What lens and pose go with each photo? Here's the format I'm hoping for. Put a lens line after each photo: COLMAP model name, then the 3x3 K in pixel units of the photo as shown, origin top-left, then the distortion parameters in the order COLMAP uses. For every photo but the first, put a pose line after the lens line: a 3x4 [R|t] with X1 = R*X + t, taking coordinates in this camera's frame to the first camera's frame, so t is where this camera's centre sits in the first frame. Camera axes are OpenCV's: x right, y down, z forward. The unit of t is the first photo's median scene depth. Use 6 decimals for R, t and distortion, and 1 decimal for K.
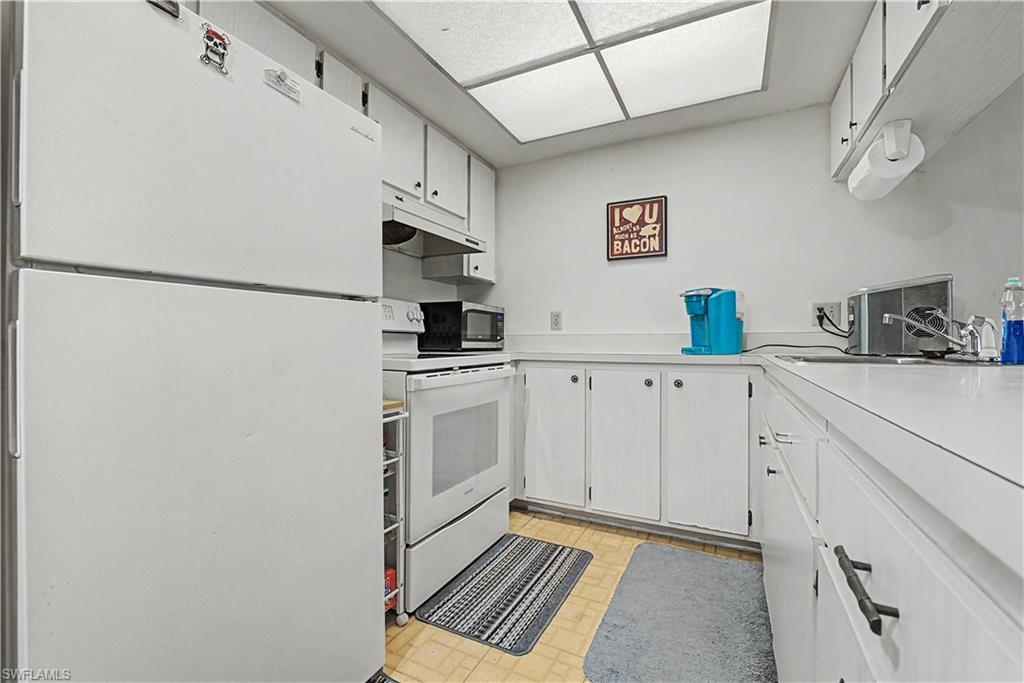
lens RADIAL K [[438.3, 0, 509.9], [0, 438.3, 337.2], [0, 0, 1]] dist [-0.001622, -0.000321]
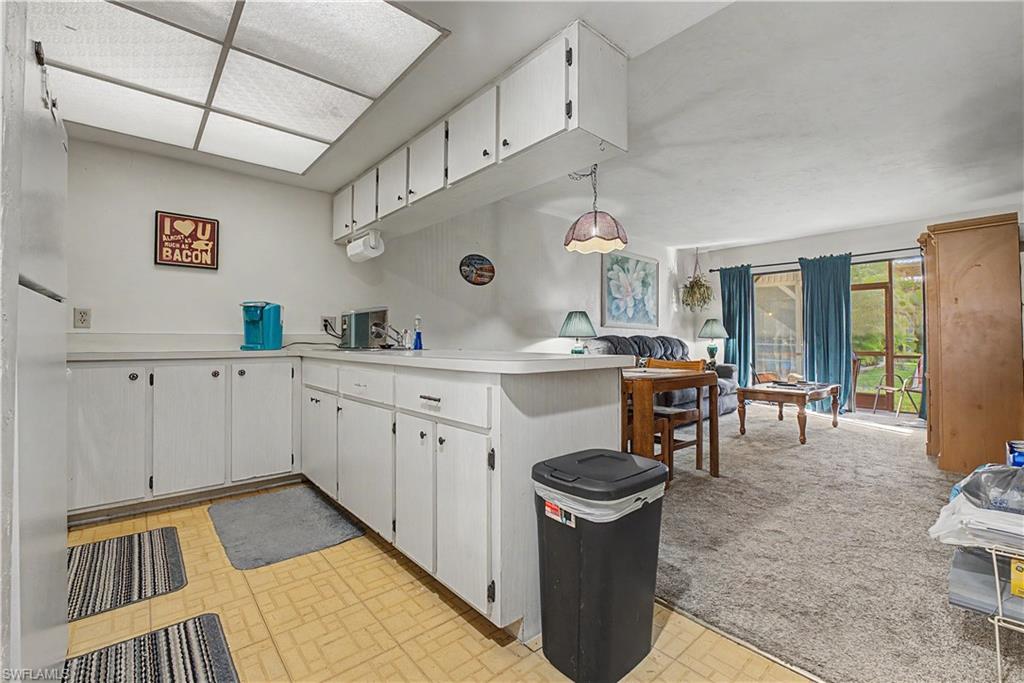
lens RADIAL K [[438.3, 0, 509.9], [0, 438.3, 337.2], [0, 0, 1]] dist [-0.001622, -0.000321]
pose [[0.379289, 0.004388, 0.925268, -0.468752], [-0.007909, 0.999968, -0.001500, -0.004472], [-0.925245, -0.006750, 0.379311, -0.211896]]
